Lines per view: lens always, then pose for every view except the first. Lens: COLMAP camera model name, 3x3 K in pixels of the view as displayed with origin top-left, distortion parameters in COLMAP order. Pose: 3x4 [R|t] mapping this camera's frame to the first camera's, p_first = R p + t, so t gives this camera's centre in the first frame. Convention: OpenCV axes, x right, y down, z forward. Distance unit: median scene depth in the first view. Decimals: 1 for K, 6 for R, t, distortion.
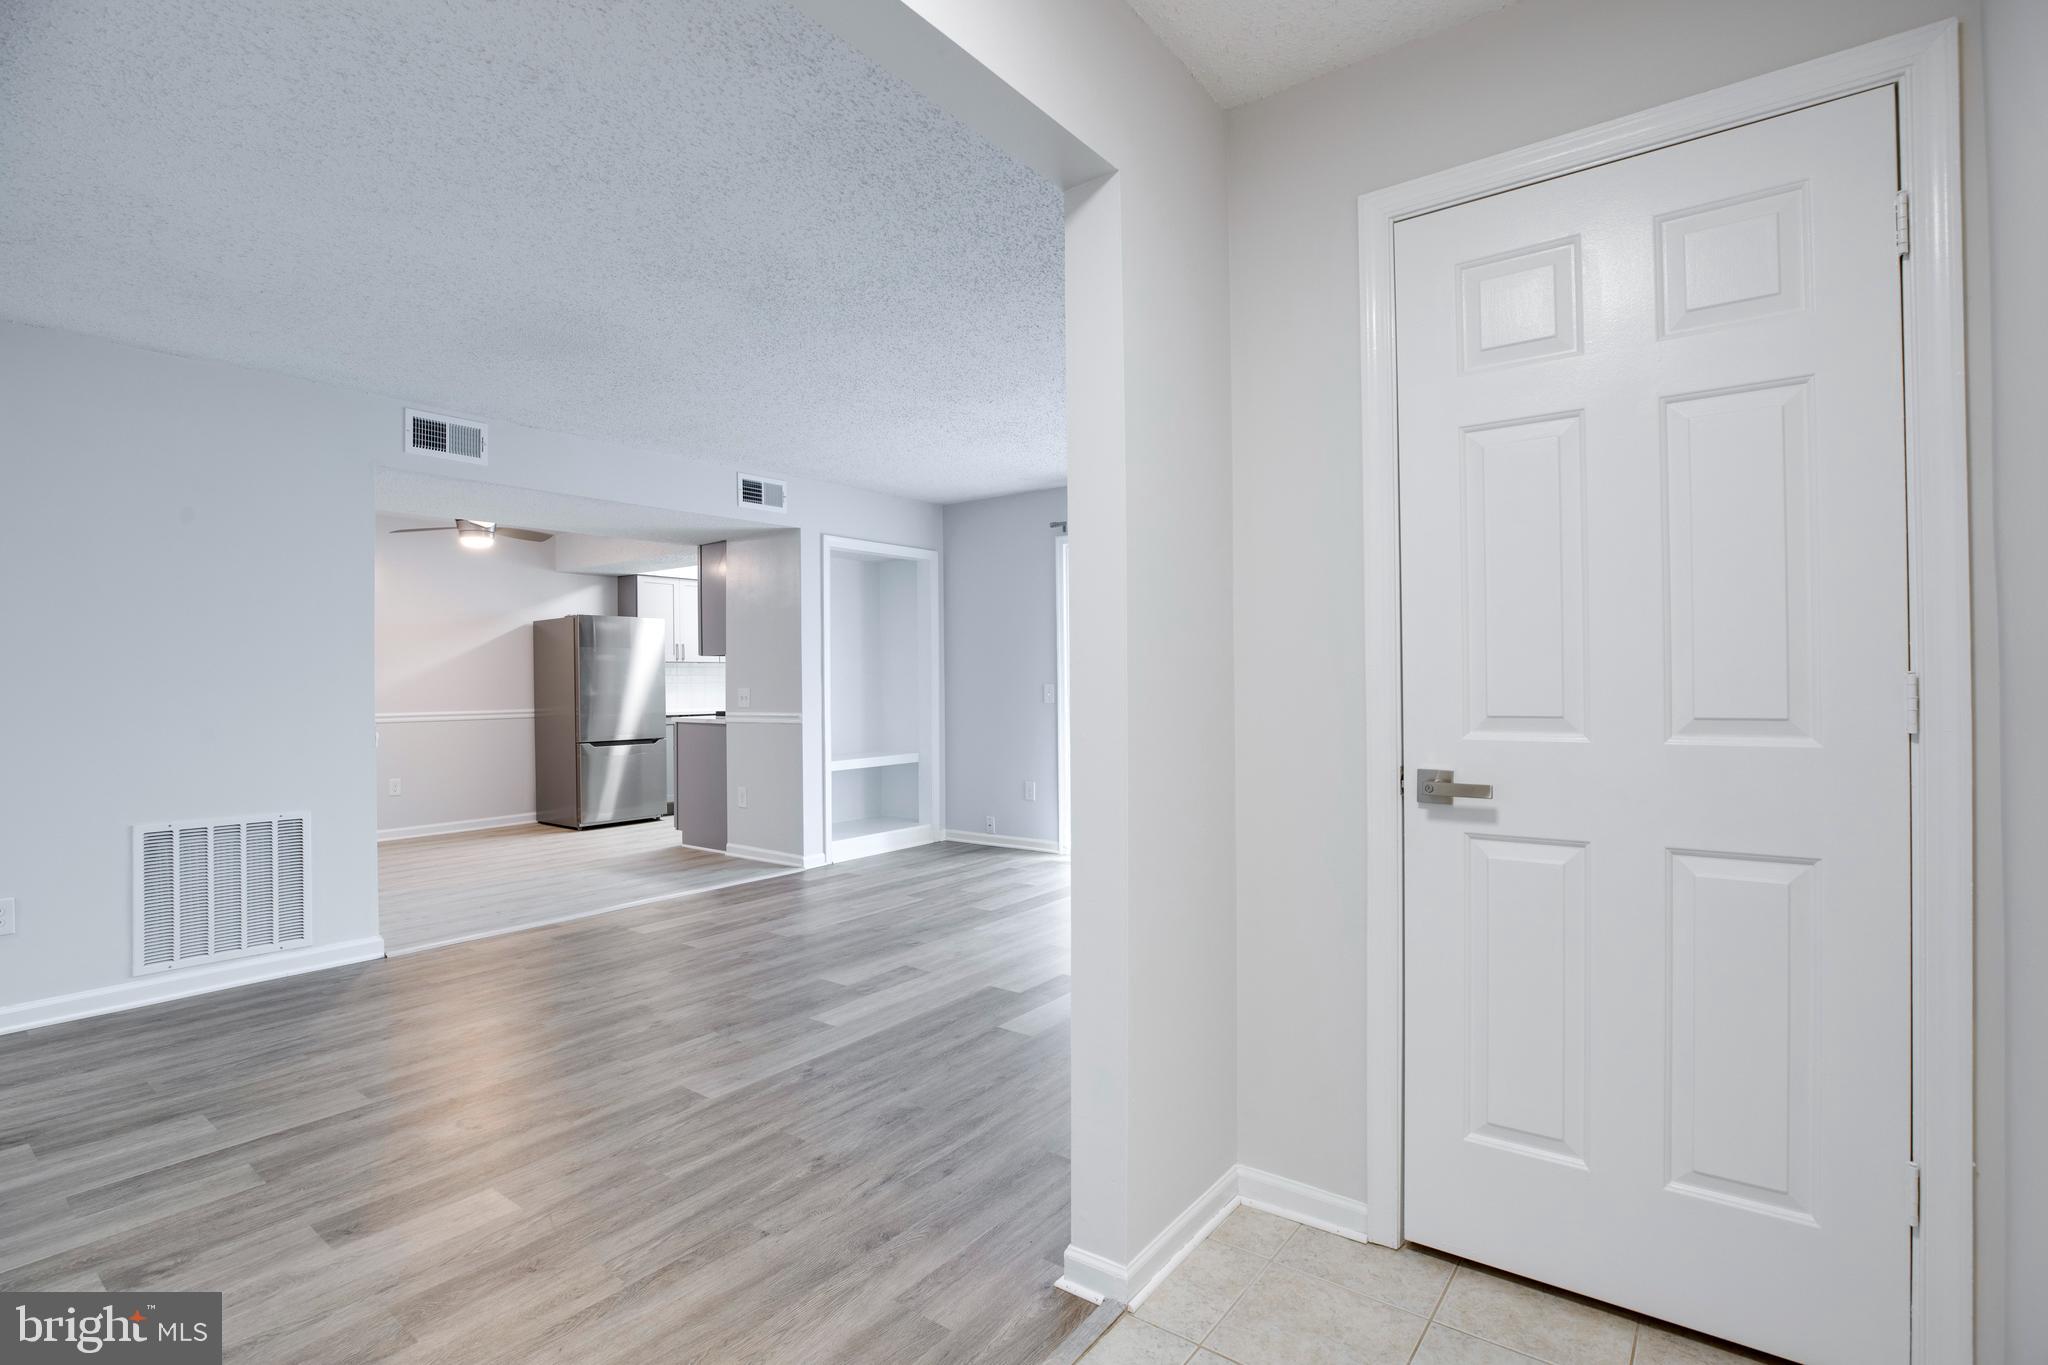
lens RADIAL K [[956.2, 0, 1015.9], [0, 956.2, 683.9], [0, 0, 1]] dist [-0.048037, 0.014042]
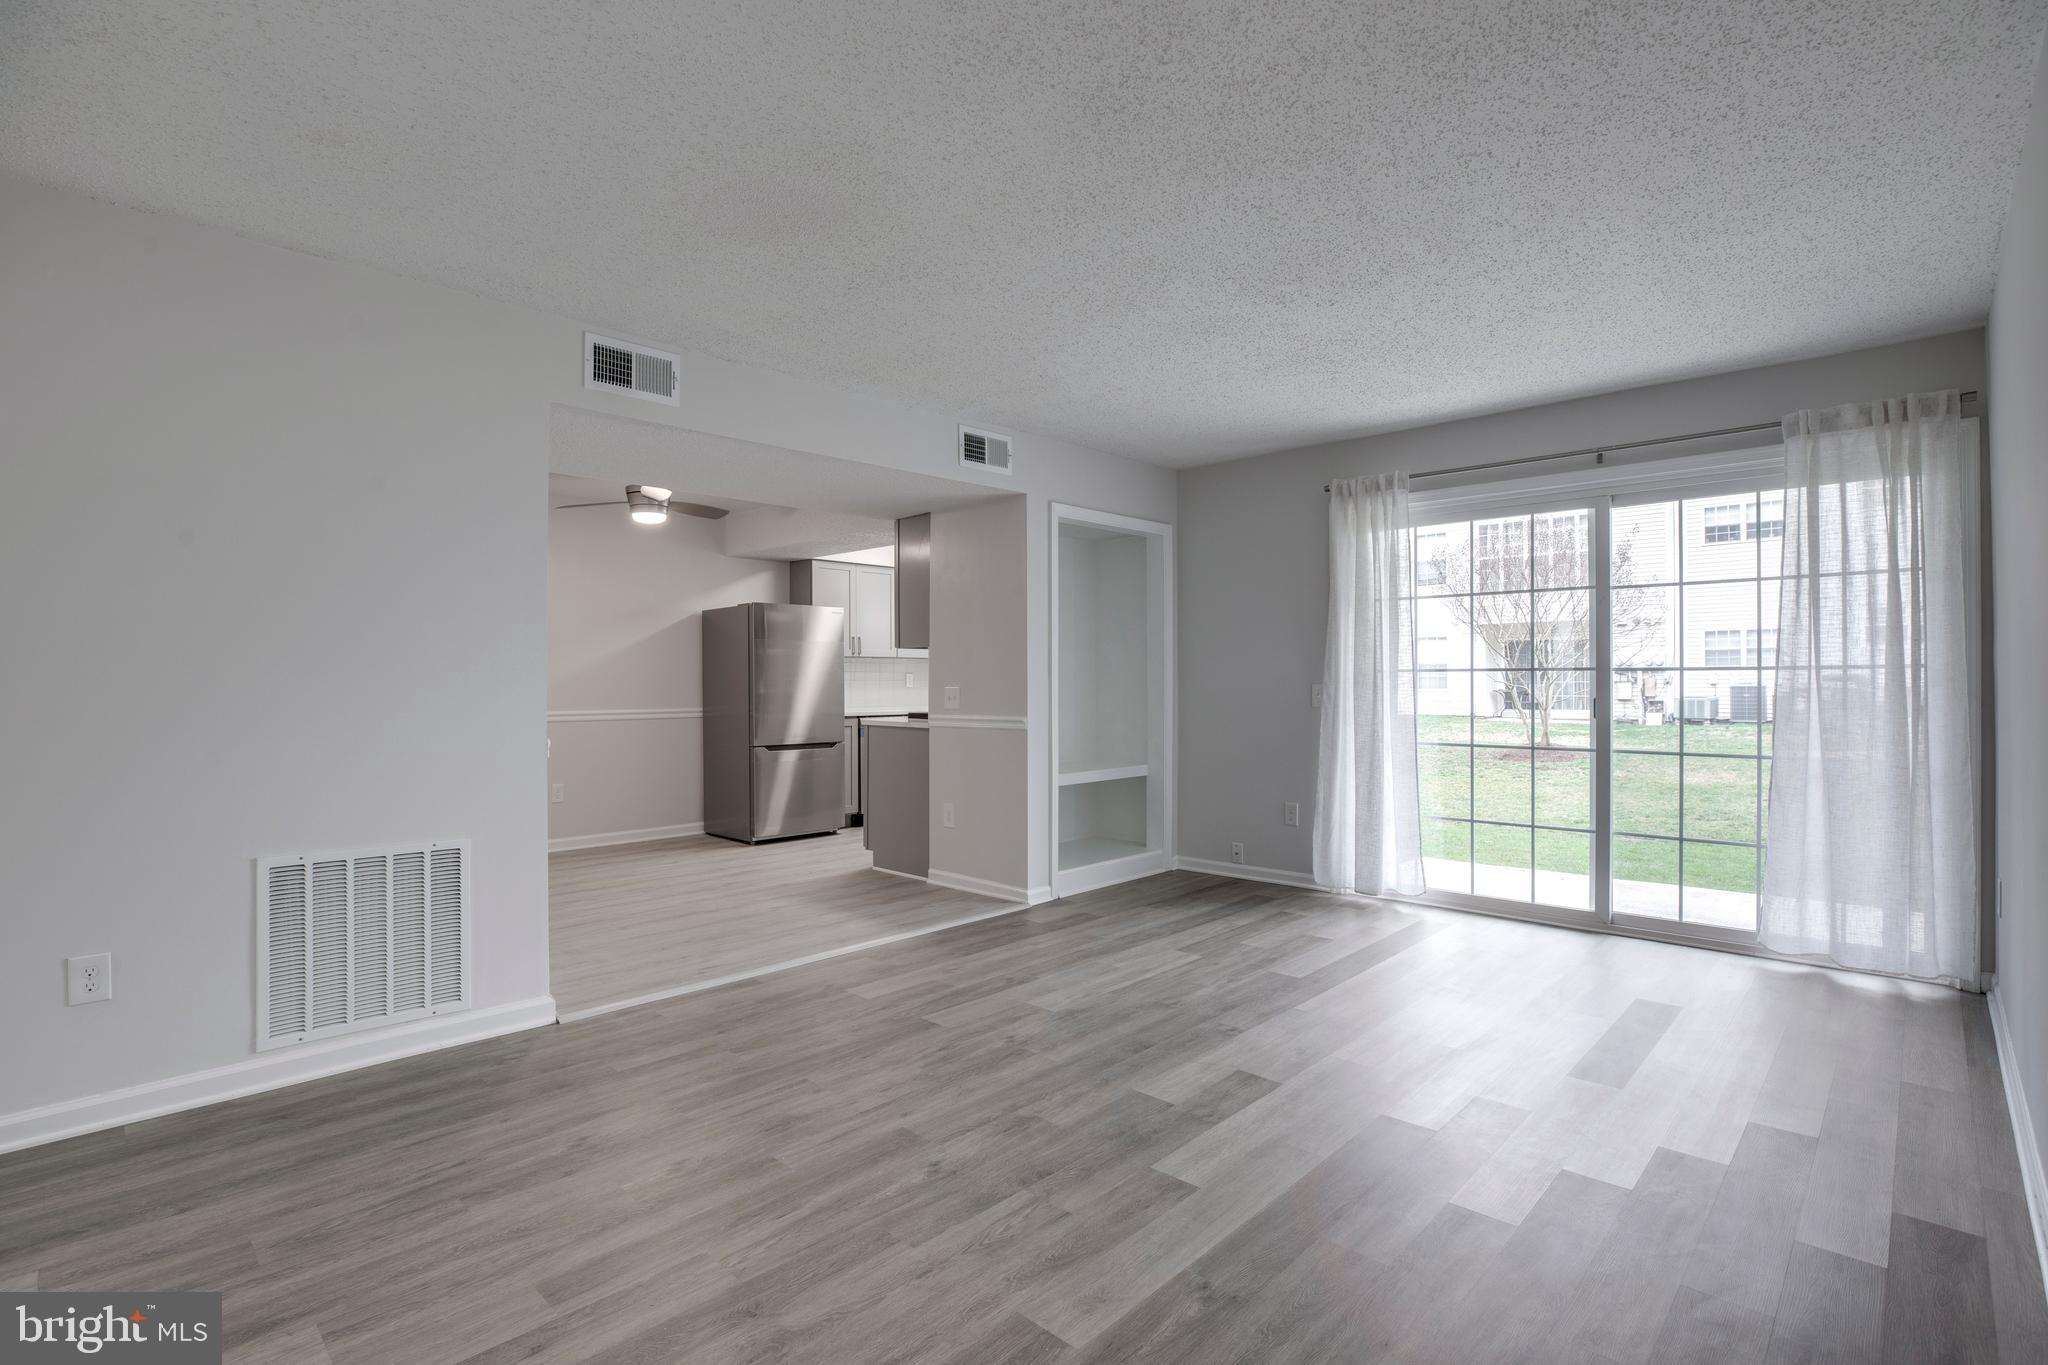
lens RADIAL K [[962.6, 0, 1024.0], [0, 962.6, 682.5], [0, 0, 1]] dist [-0.047873, 0.014251]
pose [[0.992955, 0.006127, -0.118337, -0.200825], [-0.006246, 0.999980, -0.000629, 0.001993], [0.118330, 0.001364, 0.992973, 0.266188]]
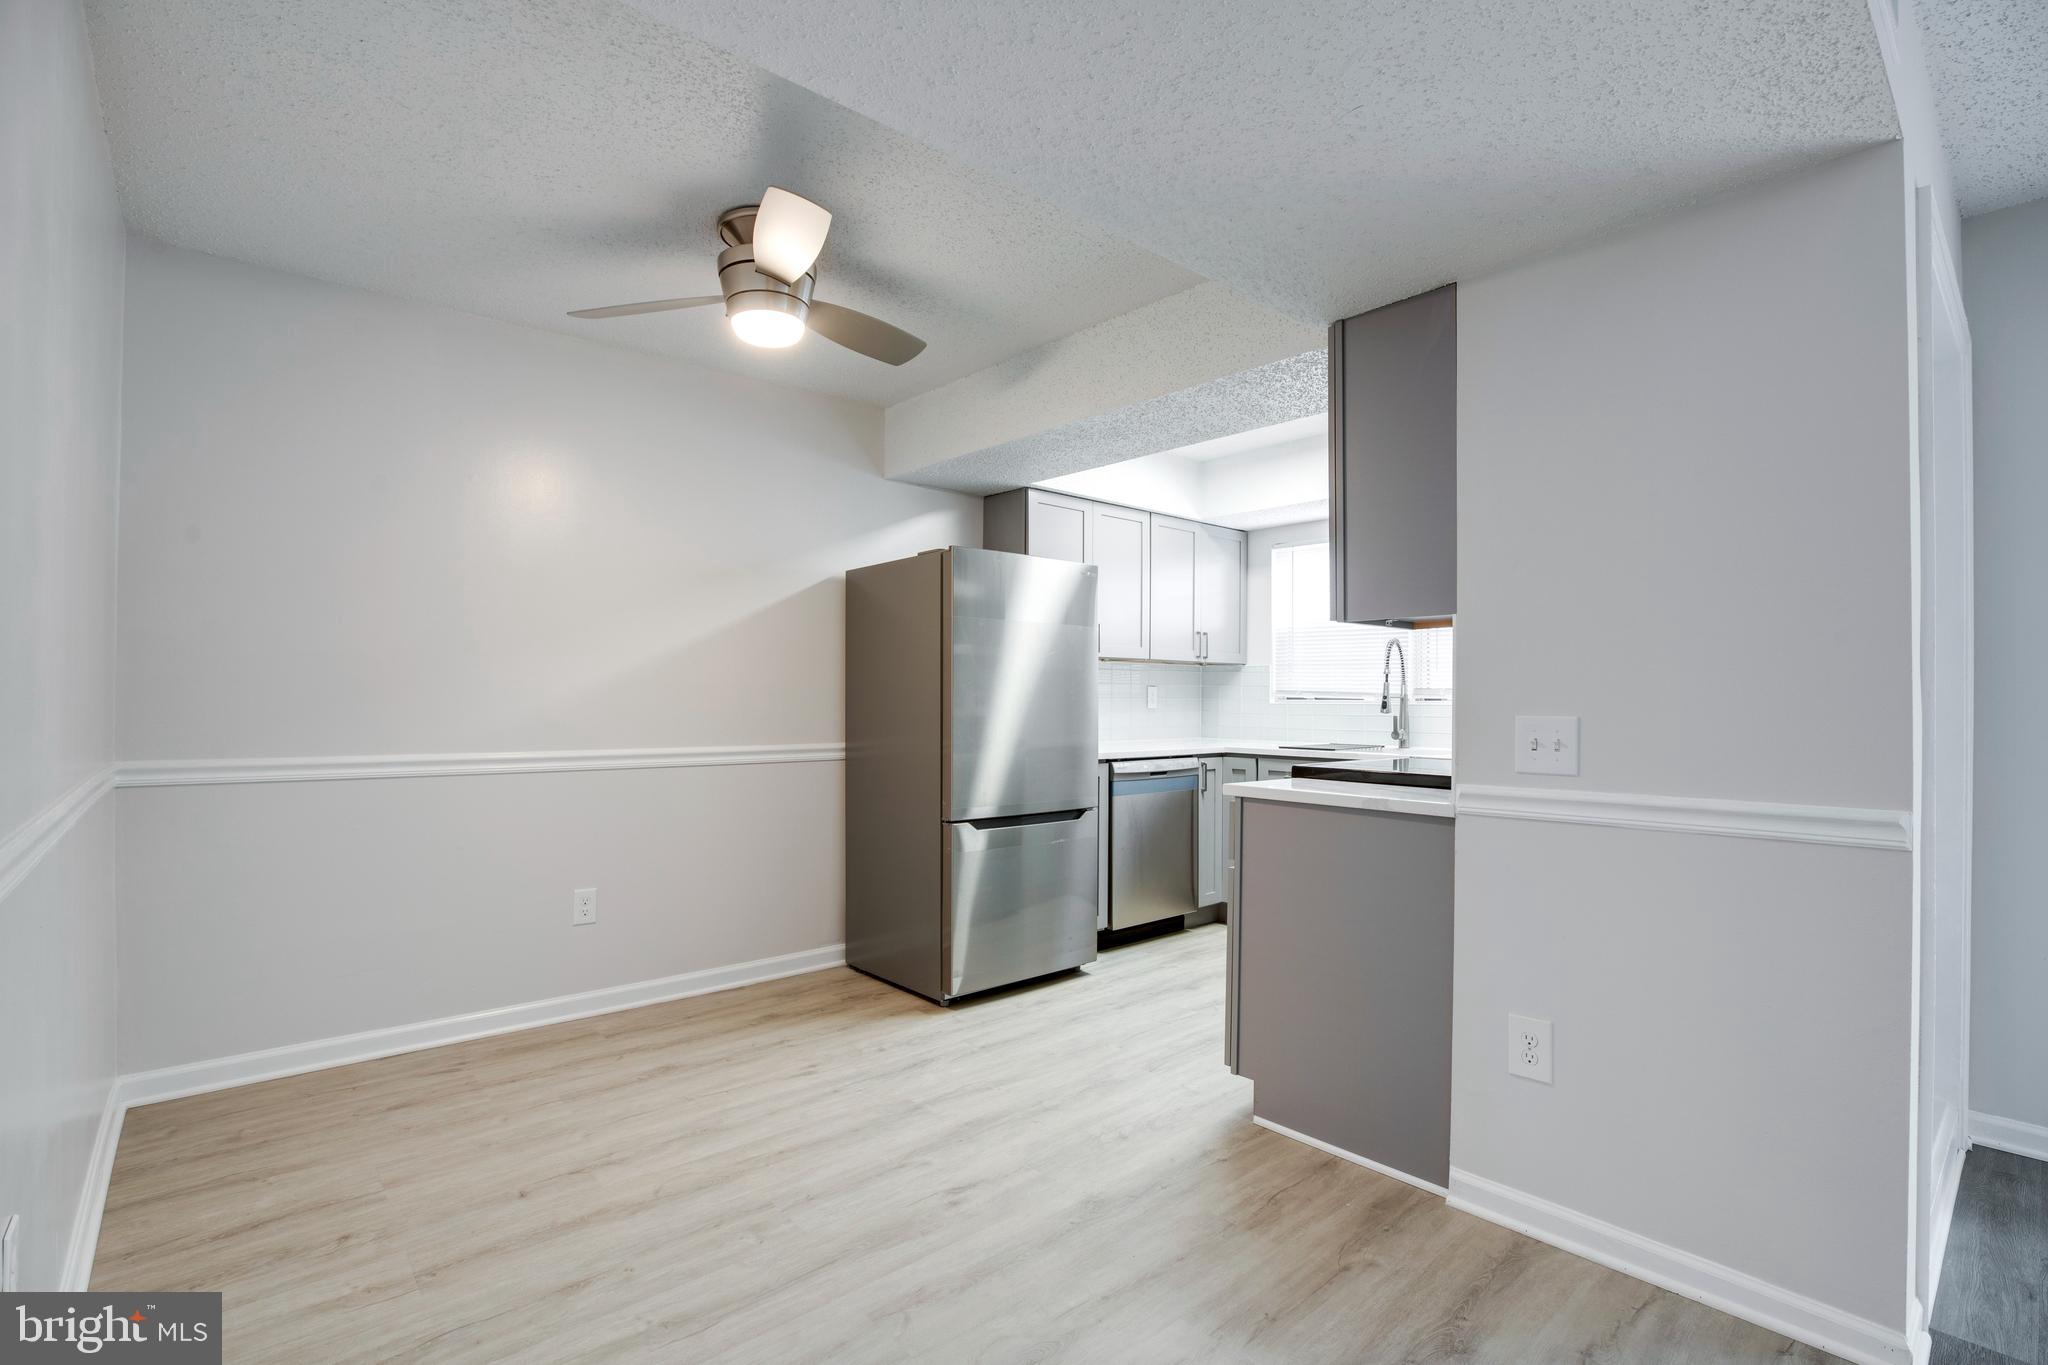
lens RADIAL K [[933.4, 0, 1017.0], [0, 933.4, 702.3], [0, 0, 1]] dist [-0.046016, 0.013185]
pose [[0.980429, 0.014711, -0.196321, -0.664792], [-0.014527, 0.999892, 0.002379, 0.003784], [0.196335, 0.000519, 0.980537, 1.091176]]
